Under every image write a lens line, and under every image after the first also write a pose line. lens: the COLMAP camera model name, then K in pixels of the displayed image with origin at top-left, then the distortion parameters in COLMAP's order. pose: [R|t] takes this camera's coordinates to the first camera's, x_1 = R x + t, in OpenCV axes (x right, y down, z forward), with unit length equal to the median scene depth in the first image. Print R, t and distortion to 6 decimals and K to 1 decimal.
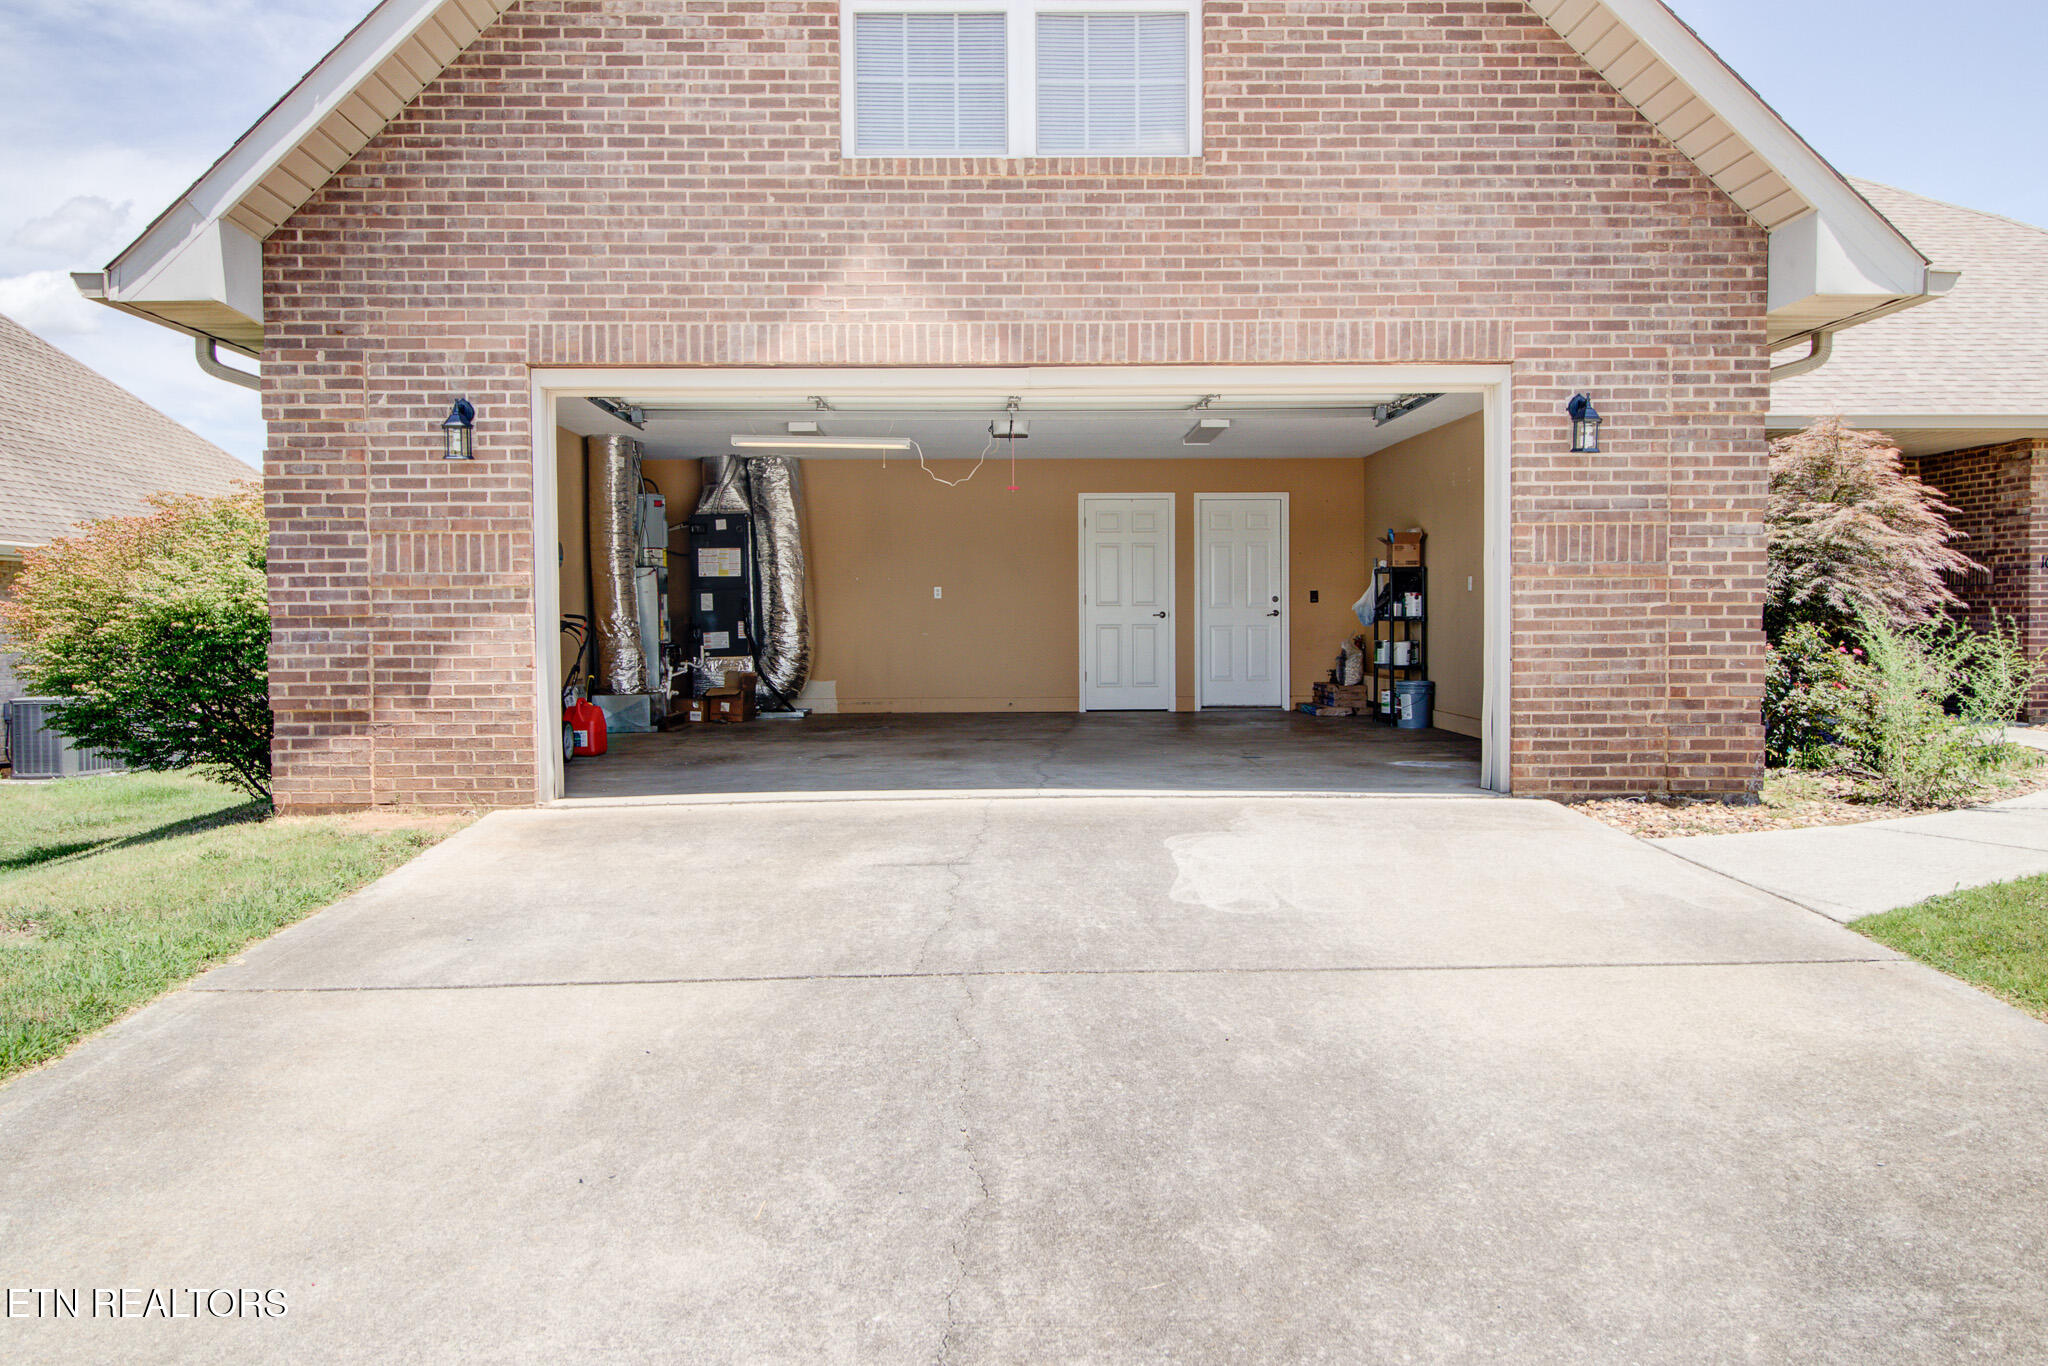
lens RADIAL K [[1686.1, 0, 1034.6], [0, 1686.1, 716.1], [0, 0, 1]] dist [-0.011449, -0.003993]
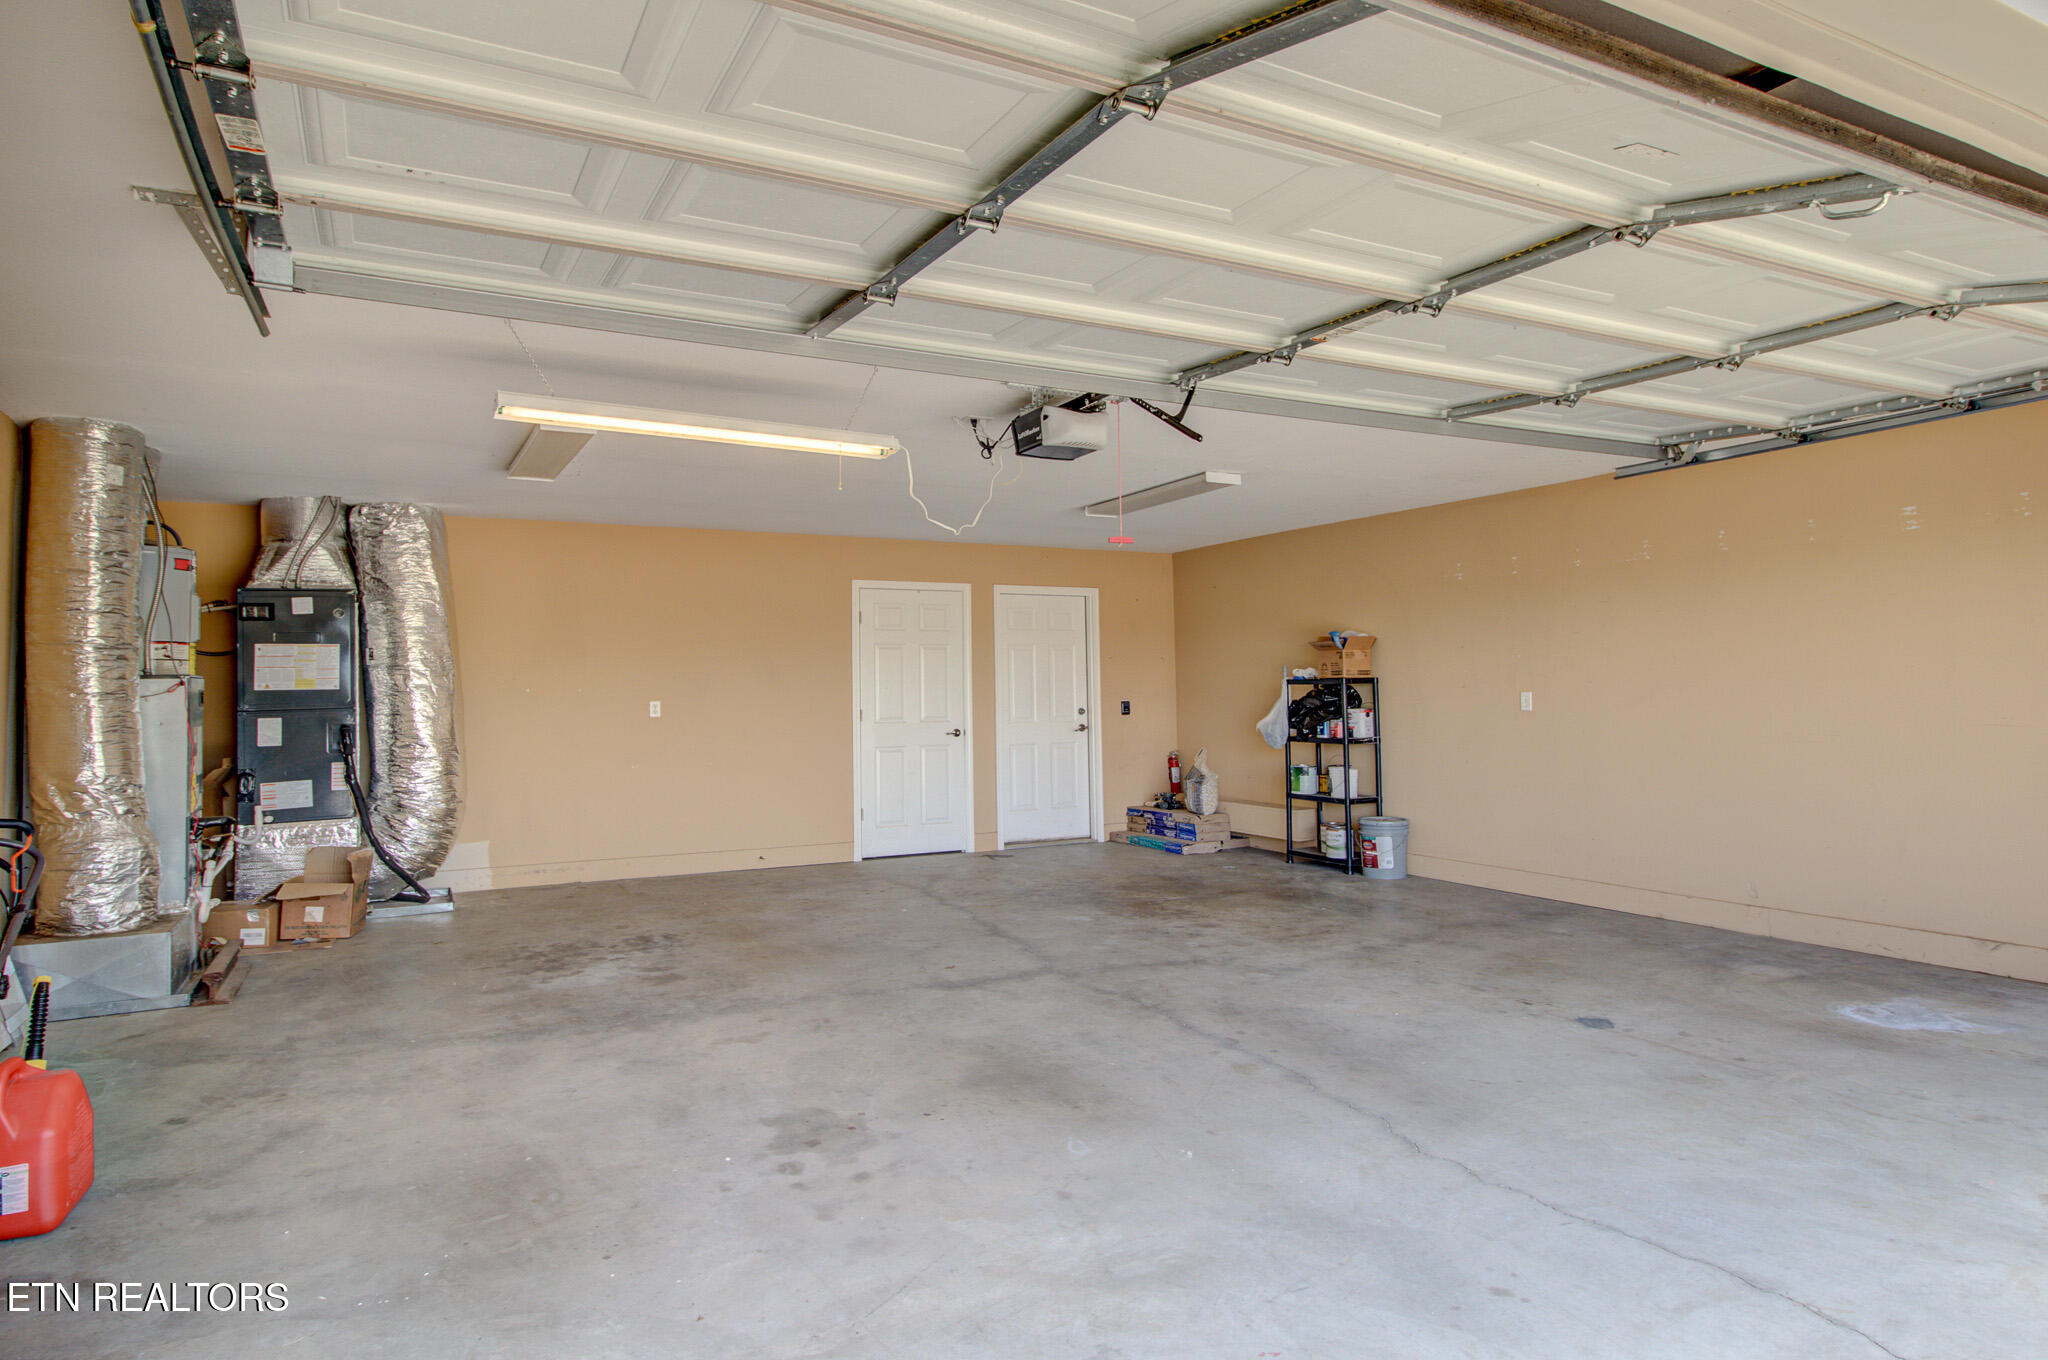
lens RADIAL K [[1068.6, 0, 1026.8], [0, 1068.6, 643.5], [0, 0, 1]] dist [-0.004376, -0.001383]
pose [[0.866876, 0.012676, 0.498363, -0.152178], [0.039365, 0.994815, -0.093776, -0.053620], [-0.496968, 0.100910, 0.861882, 0.539843]]
